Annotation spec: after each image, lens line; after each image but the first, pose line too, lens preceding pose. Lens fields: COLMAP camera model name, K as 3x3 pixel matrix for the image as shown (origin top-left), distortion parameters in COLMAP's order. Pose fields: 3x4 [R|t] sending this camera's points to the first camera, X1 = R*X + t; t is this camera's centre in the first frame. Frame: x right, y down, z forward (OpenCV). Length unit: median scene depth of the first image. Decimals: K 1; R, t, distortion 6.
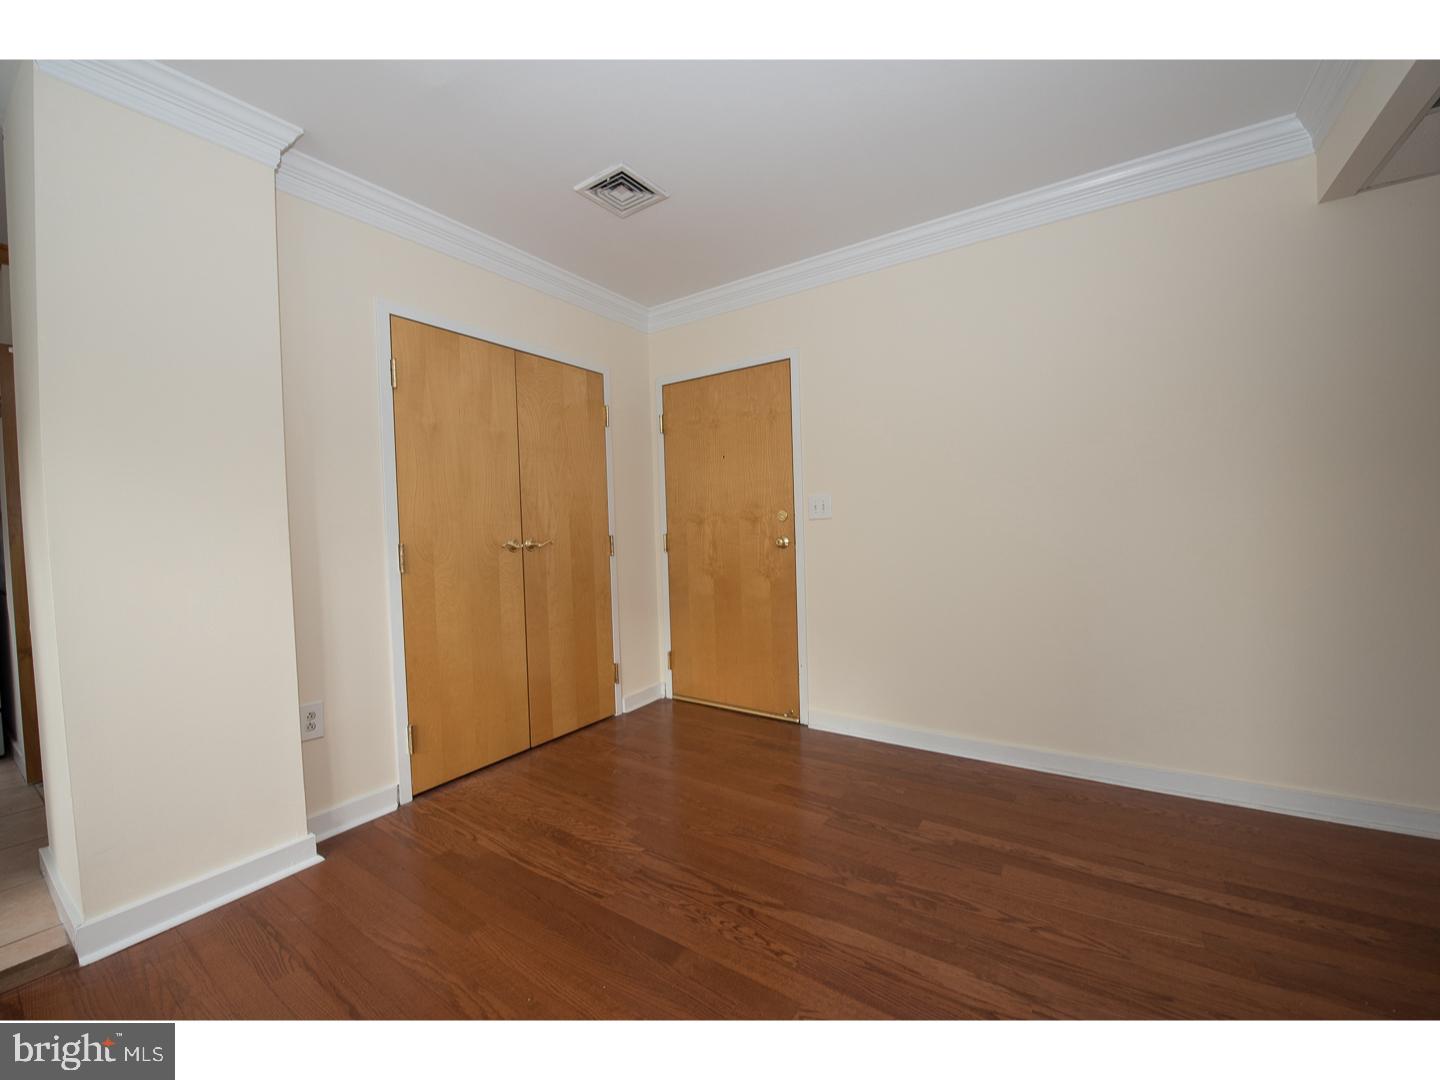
lens RADIAL K [[577.1, 0, 721.4], [0, 577.1, 545.4], [0, 0, 1]] dist [-0.022724, -0.000937]
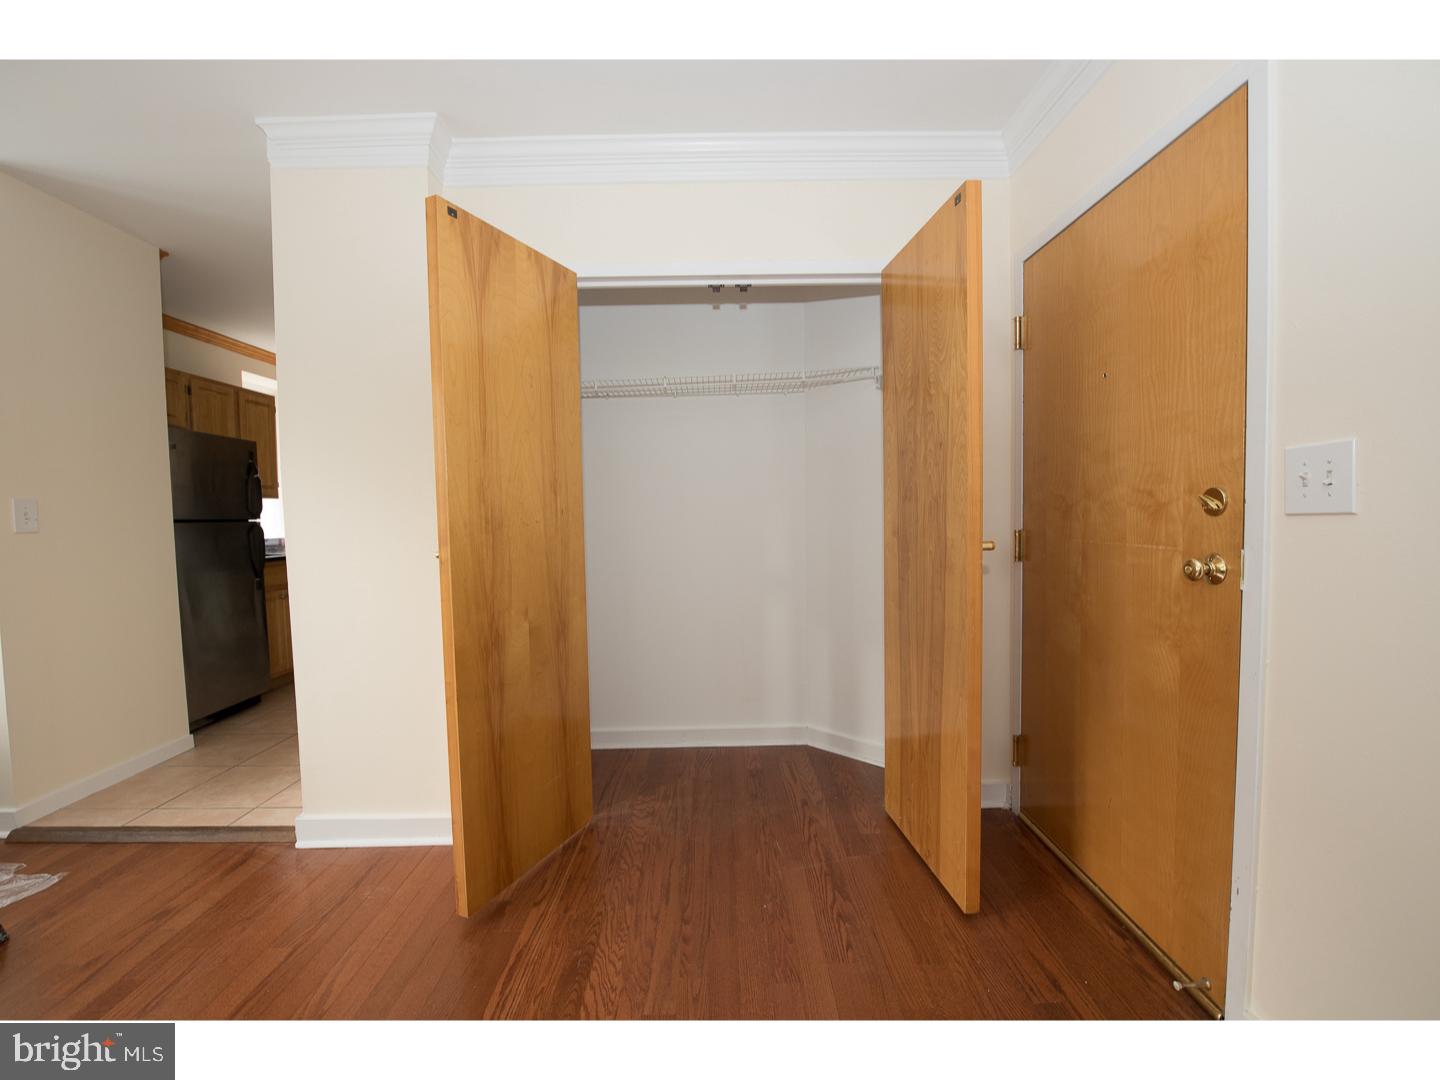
lens RADIAL K [[599.9, 0, 717.4], [0, 599.9, 535.7], [0, 0, 1]] dist [-0.021474, -0.000153]
pose [[0.552019, 0.060236, -0.831653, 0.360140], [-0.017602, 0.998007, 0.060602, -0.066164], [0.833645, -0.018814, 0.551979, 0.690009]]
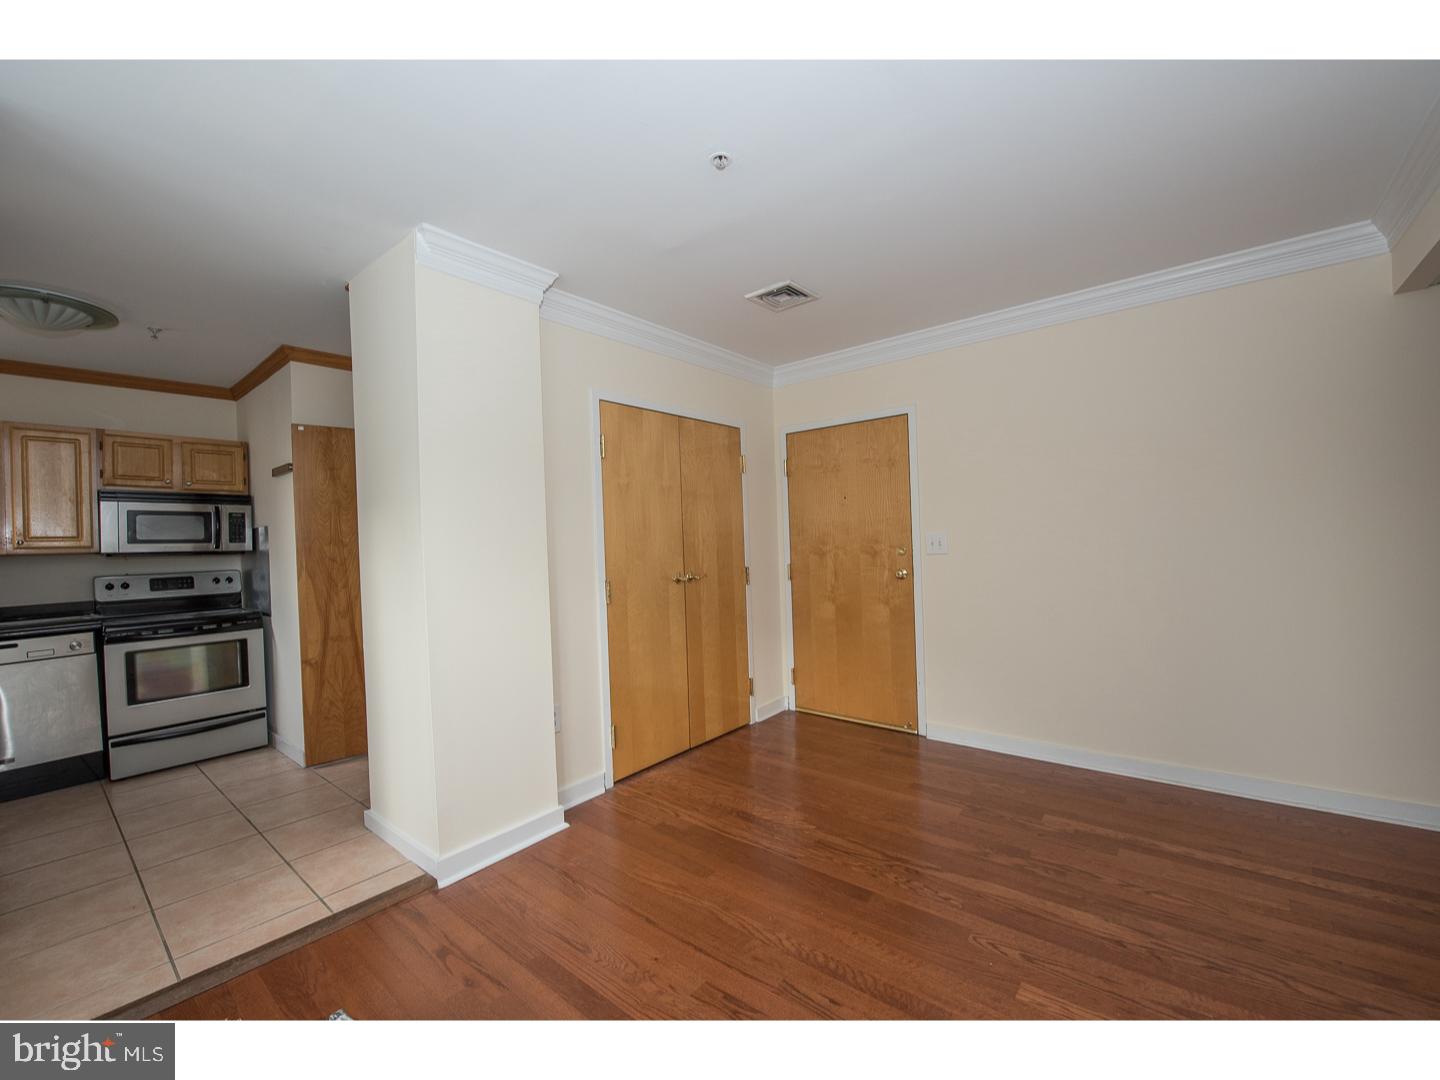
lens RADIAL K [[599.9, 0, 716.1], [0, 599.9, 542.2], [0, 0, 1]] dist [-0.021474, -0.000153]
pose [[0.994768, -0.003285, -0.102109, -0.191623], [0.000950, 0.999737, -0.022901, -0.057907], [0.102158, 0.022684, 0.994510, -0.299748]]
